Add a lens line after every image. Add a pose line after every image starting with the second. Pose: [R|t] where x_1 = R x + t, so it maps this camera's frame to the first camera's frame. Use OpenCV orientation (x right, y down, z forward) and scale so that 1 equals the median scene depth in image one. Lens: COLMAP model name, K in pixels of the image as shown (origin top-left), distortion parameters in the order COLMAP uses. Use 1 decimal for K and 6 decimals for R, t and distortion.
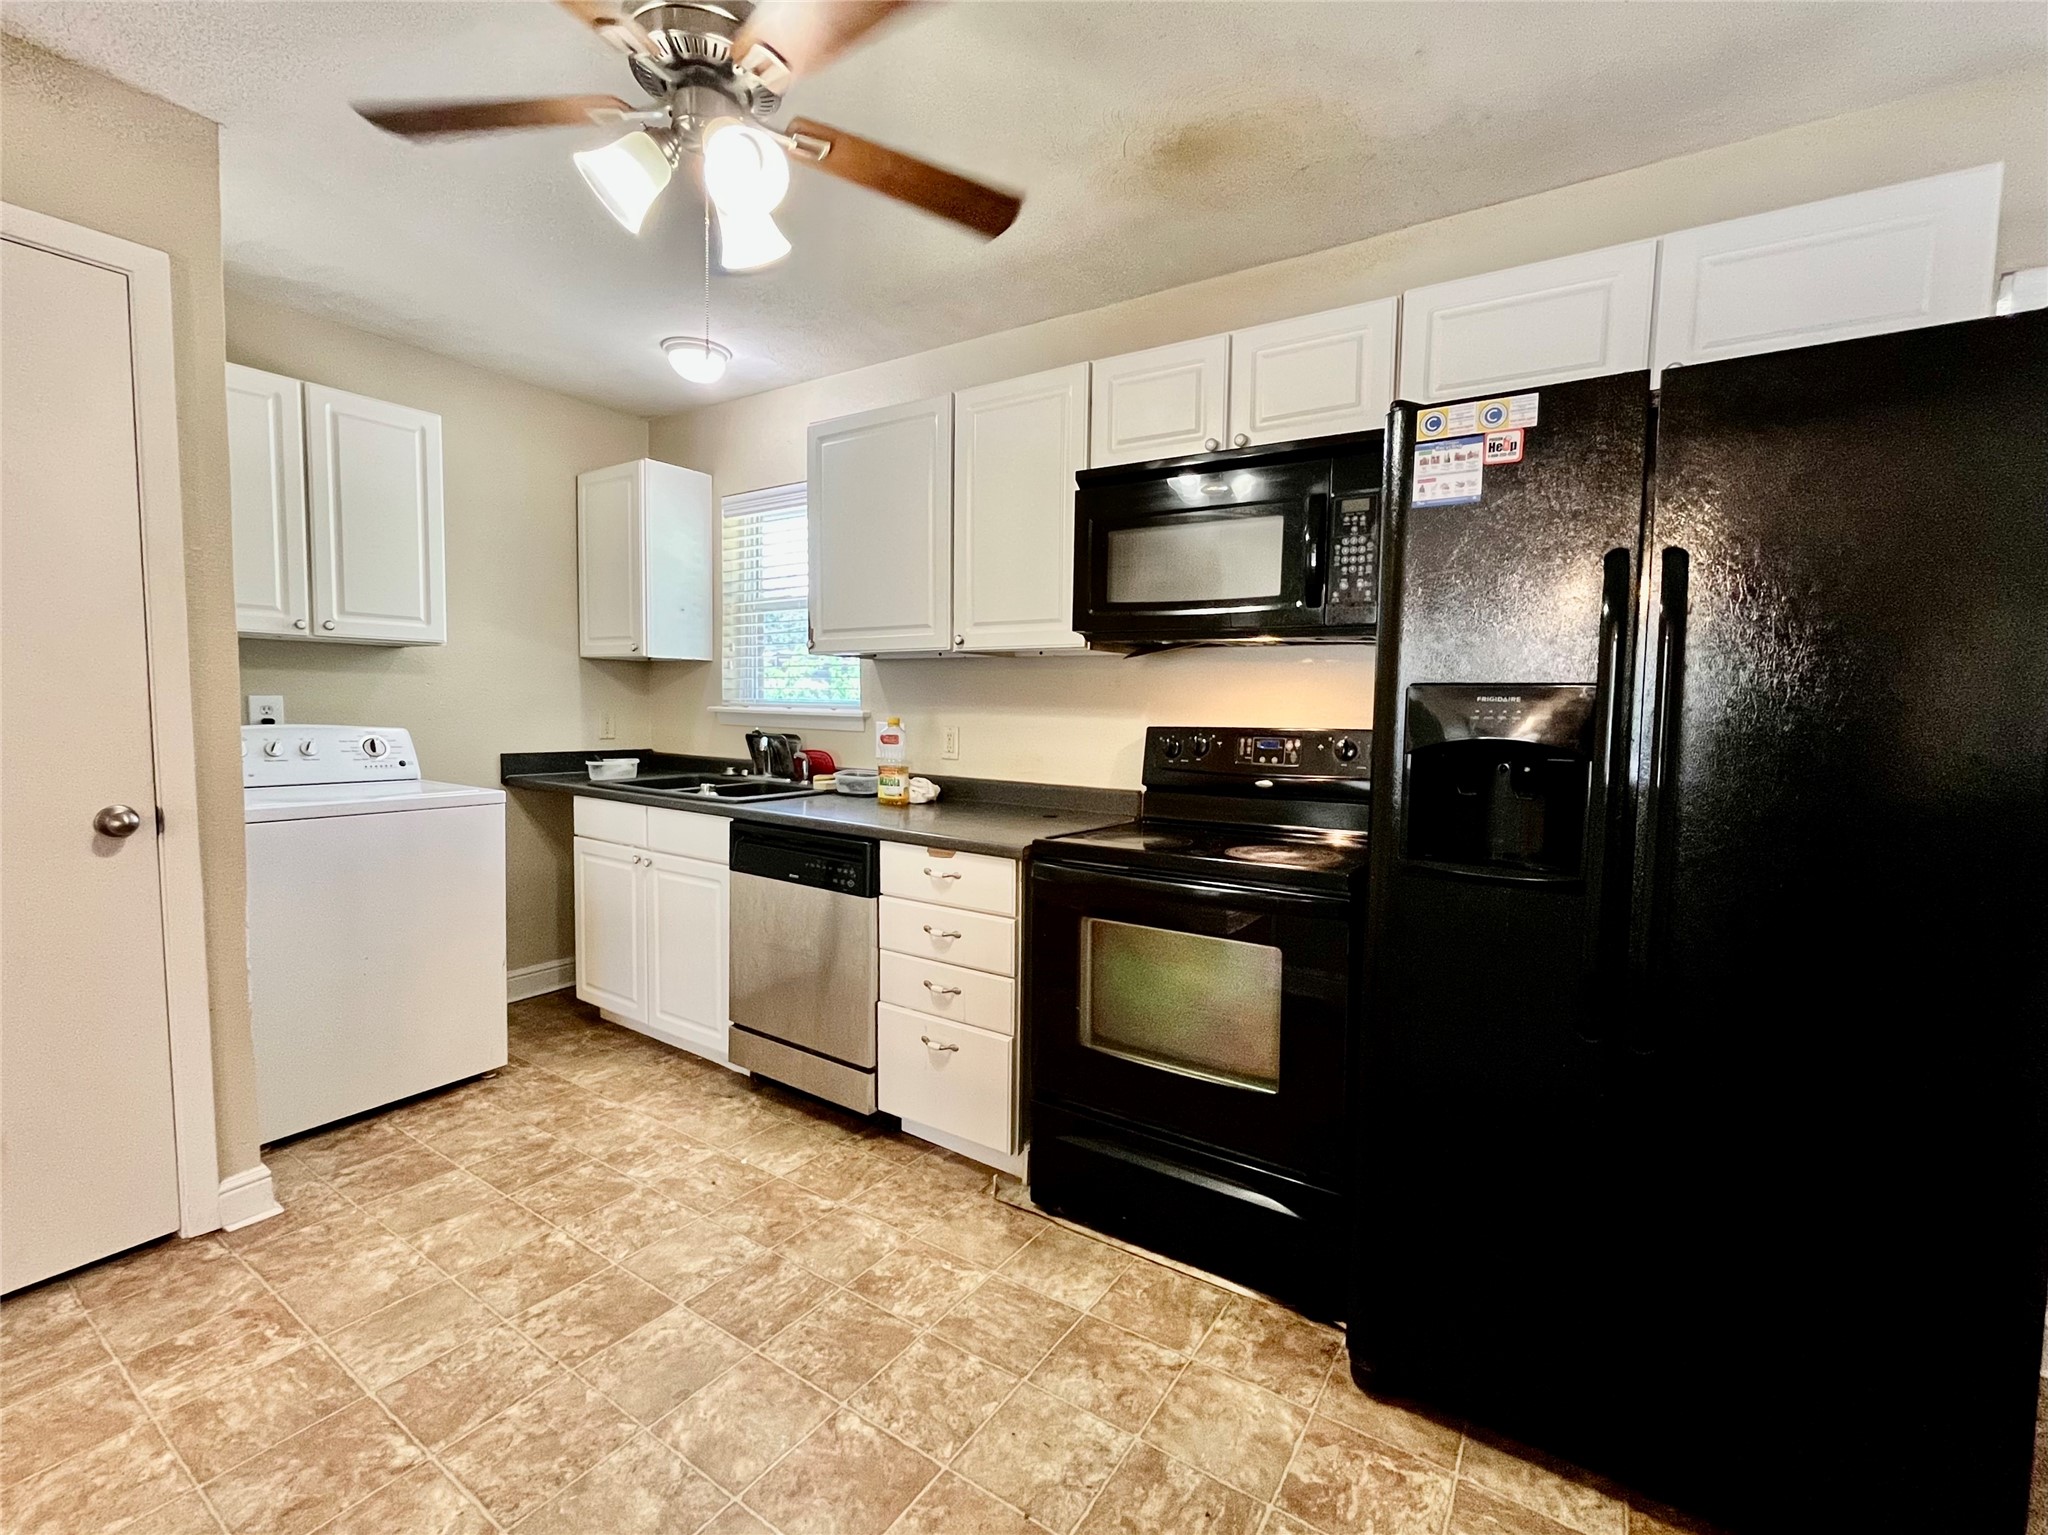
lens RADIAL K [[890.8, 0, 1016.2], [0, 890.8, 762.1], [0, 0, 1]] dist [-0.000253, 0.000334]
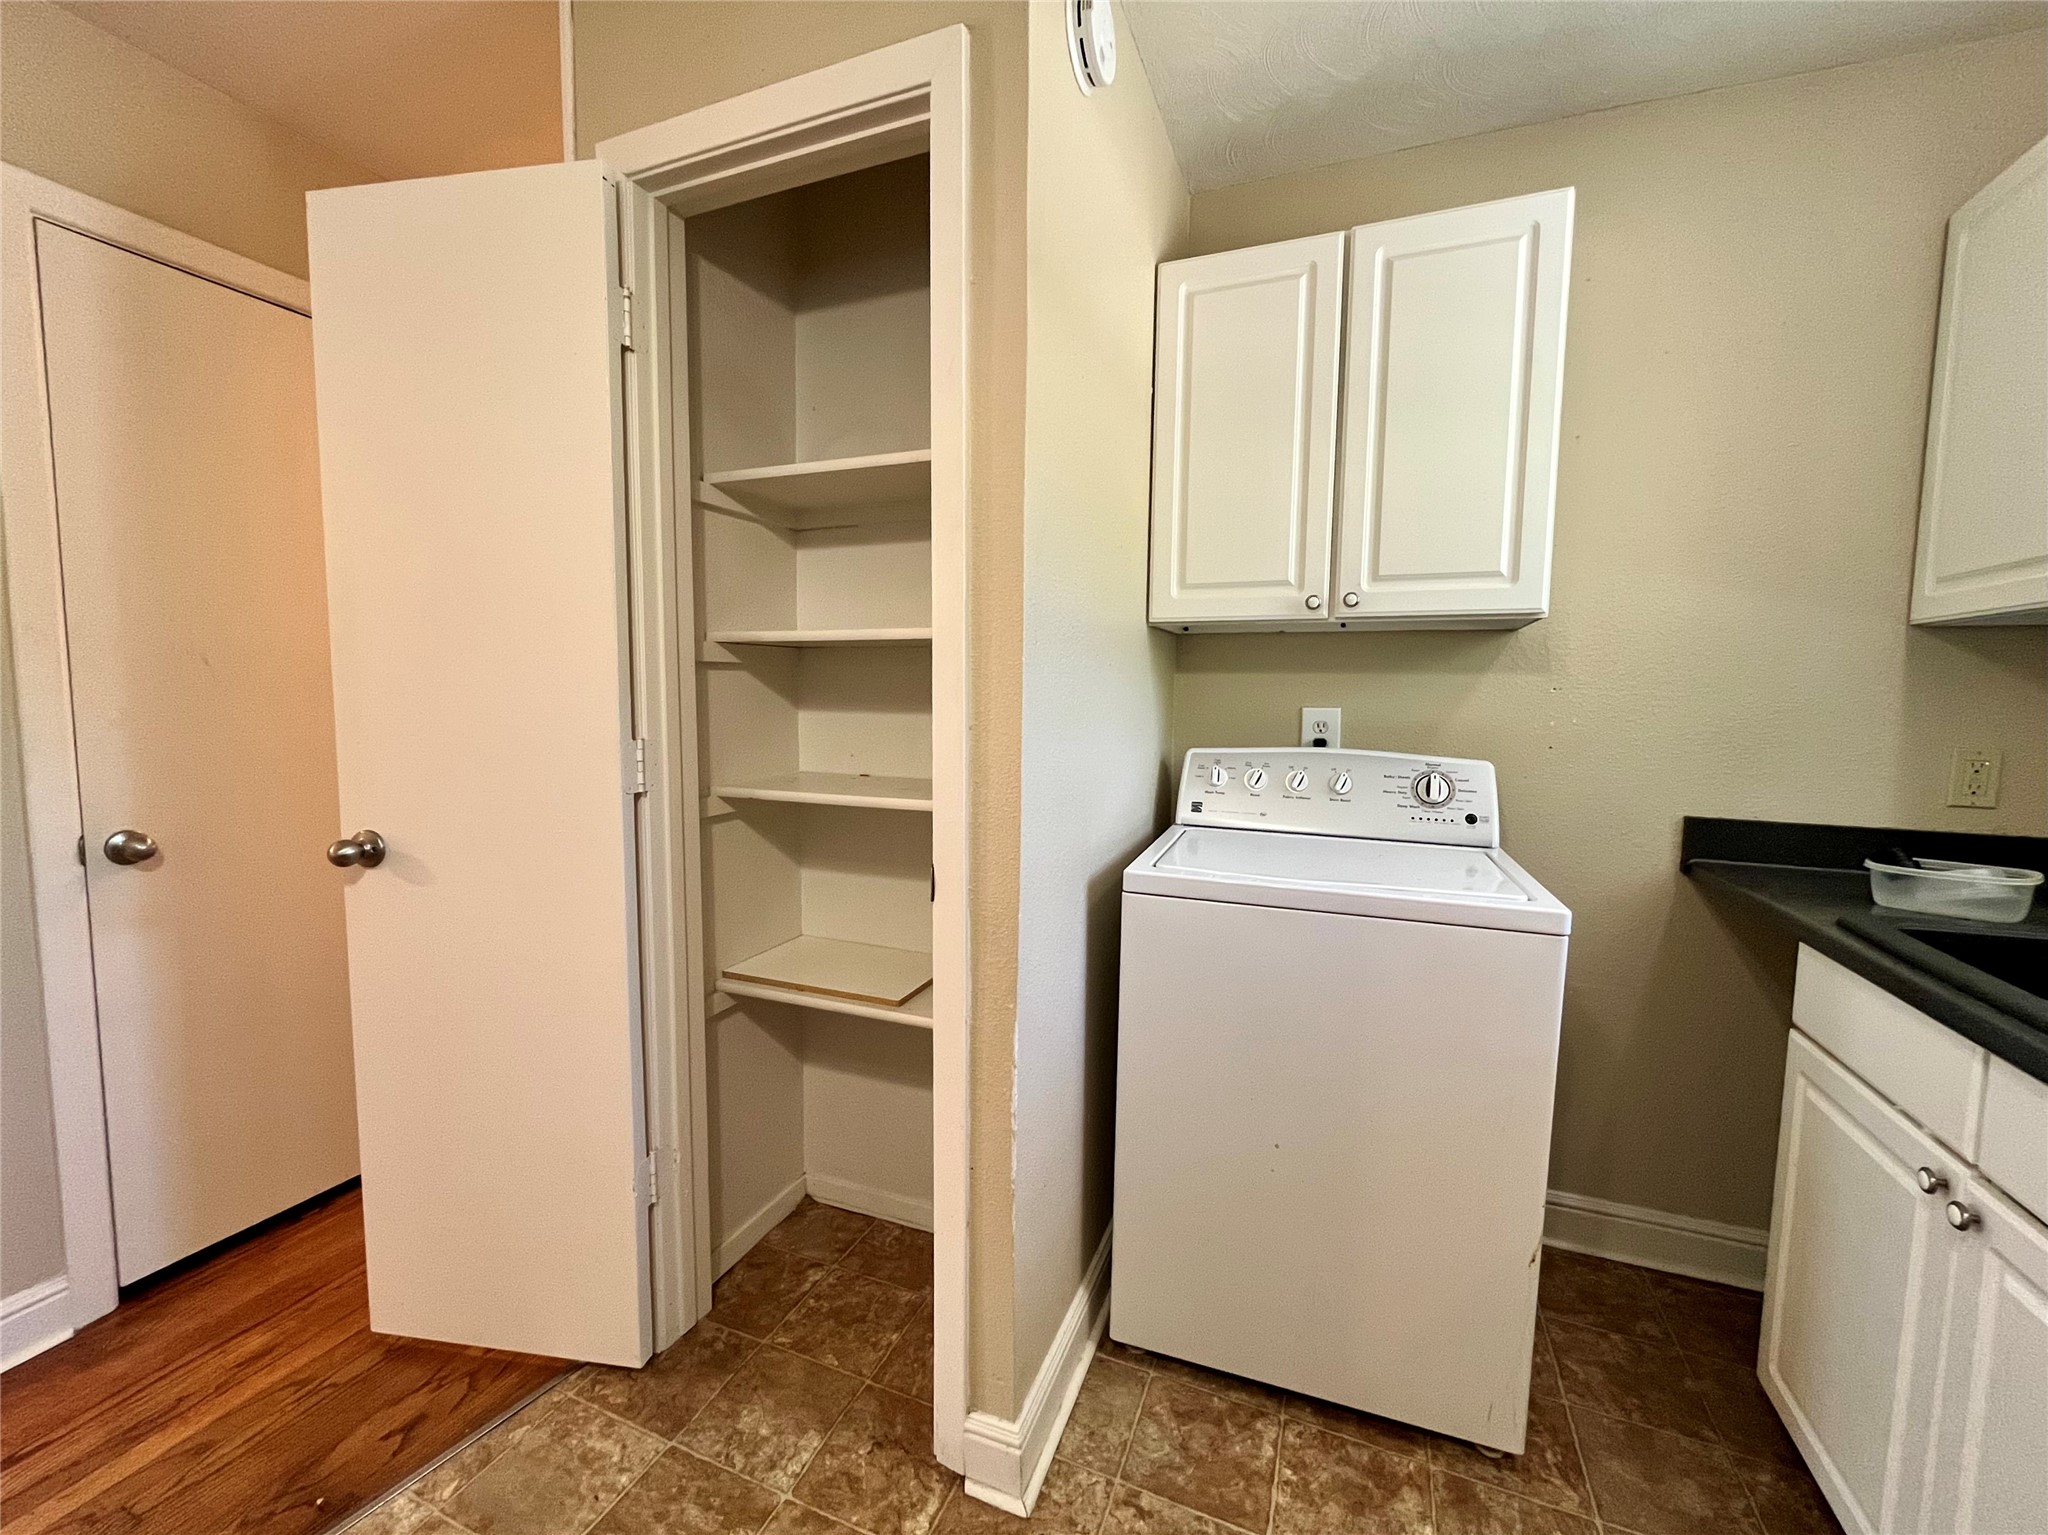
lens RADIAL K [[826.5, 0, 1018.9], [0, 826.5, 763.8], [0, 0, 1]] dist [-0.009421, -0.000215]
pose [[0.191960, 0.068679, -0.978997, -0.205001], [-0.077463, 0.995496, 0.054647, -0.044938], [0.978341, 0.065346, 0.196416, 0.603846]]
